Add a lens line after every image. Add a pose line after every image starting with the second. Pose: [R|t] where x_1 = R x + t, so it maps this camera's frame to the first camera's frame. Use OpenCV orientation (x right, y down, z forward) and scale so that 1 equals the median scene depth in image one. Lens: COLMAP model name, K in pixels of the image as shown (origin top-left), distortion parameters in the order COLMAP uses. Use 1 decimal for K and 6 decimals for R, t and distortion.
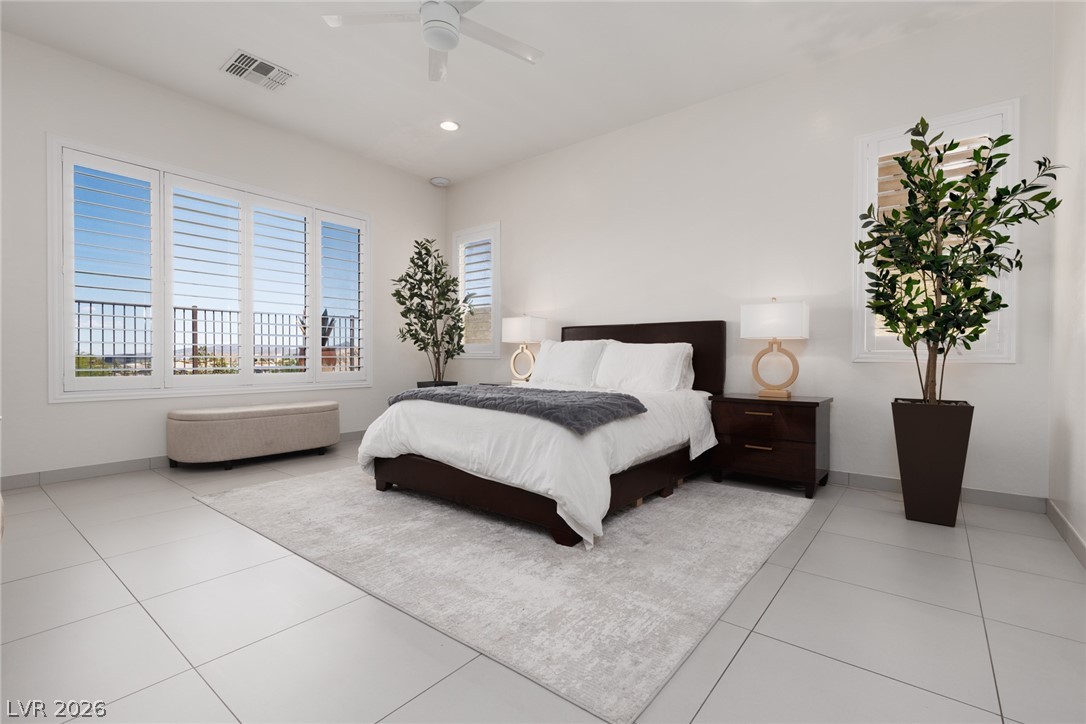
lens RADIAL K [[487.1, 0, 543.0], [0, 487.1, 362.0], [0, 0, 1]] dist [0.003642, 0.000300]
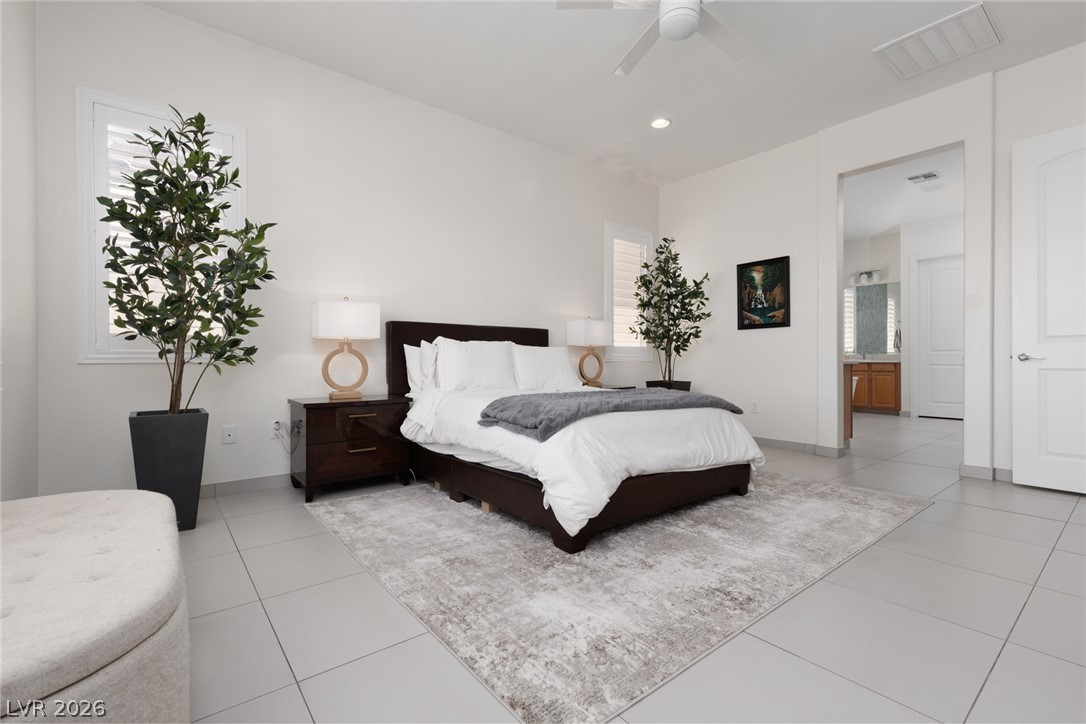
lens RADIAL K [[487.1, 0, 543.0], [0, 487.1, 362.0], [0, 0, 1]] dist [0.003642, 0.000300]
pose [[0.222724, -0.013444, 0.974789, -1.197208], [0.011929, 0.999868, 0.011065, -0.020010], [-0.974809, 0.009163, 0.222855, 1.037962]]
